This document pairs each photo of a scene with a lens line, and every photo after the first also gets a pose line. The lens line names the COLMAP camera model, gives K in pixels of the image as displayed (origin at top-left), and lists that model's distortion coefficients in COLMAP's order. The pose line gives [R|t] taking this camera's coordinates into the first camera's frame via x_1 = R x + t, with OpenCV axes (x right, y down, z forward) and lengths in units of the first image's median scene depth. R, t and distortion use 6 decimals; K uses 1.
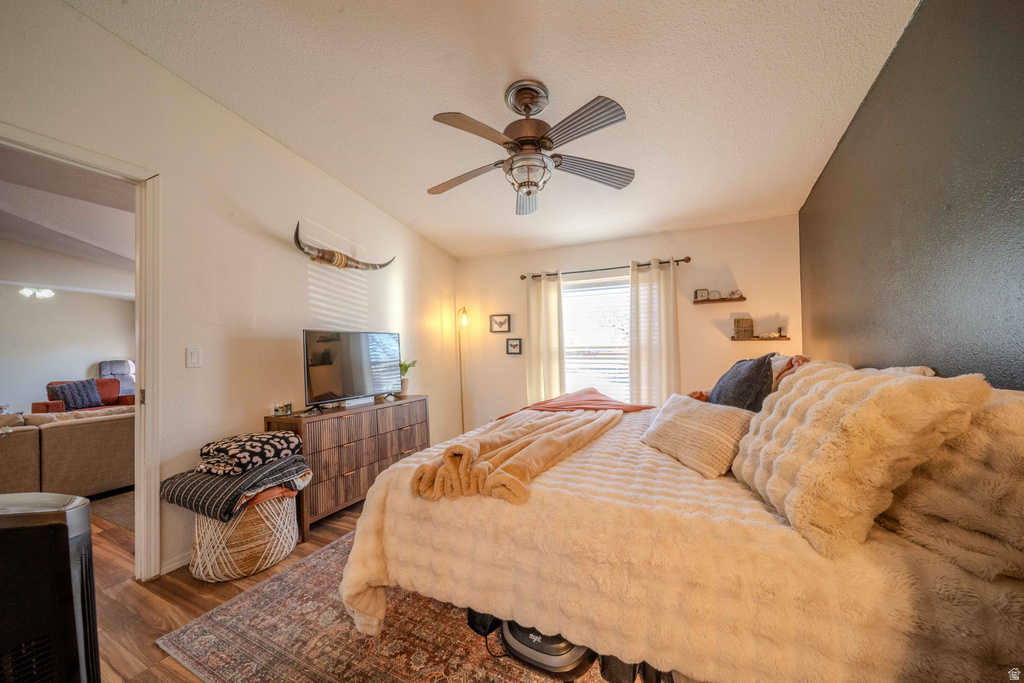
lens RADIAL K [[361.2, 0, 507.2], [0, 361.2, 342.8], [0, 0, 1]] dist [-0.001006, -0.000304]
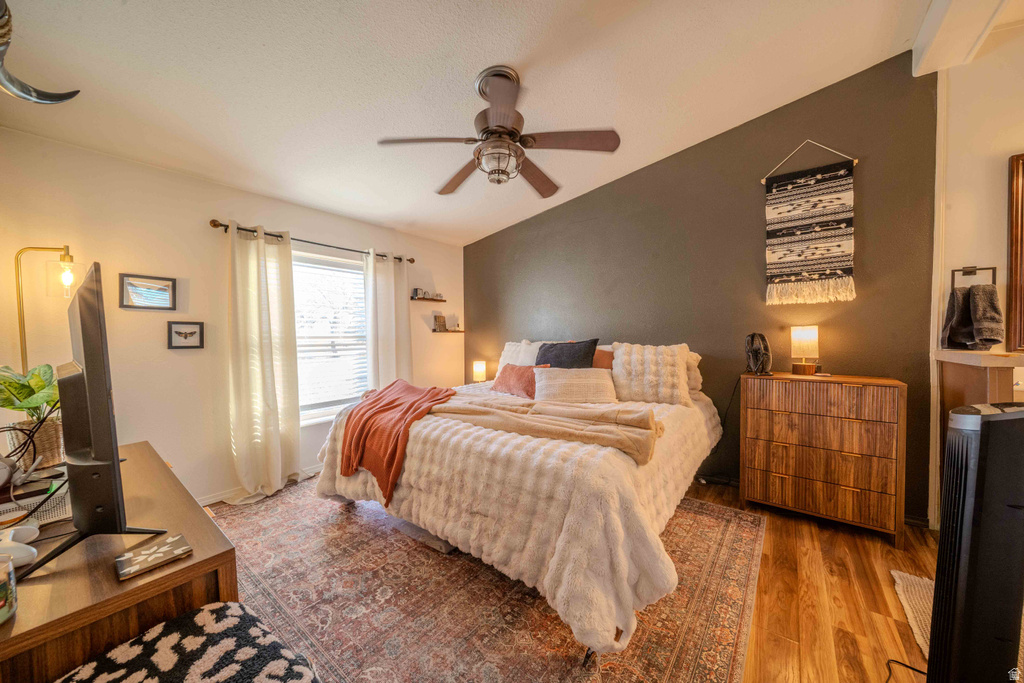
lens RADIAL K [[361.2, 0, 507.2], [0, 361.2, 342.8], [0, 0, 1]] dist [-0.001006, -0.000304]
pose [[0.208672, -0.010754, 0.977927, -0.483124], [-0.009947, 0.999864, 0.013117, 0.010186], [-0.977935, -0.012465, 0.208537, 0.399323]]
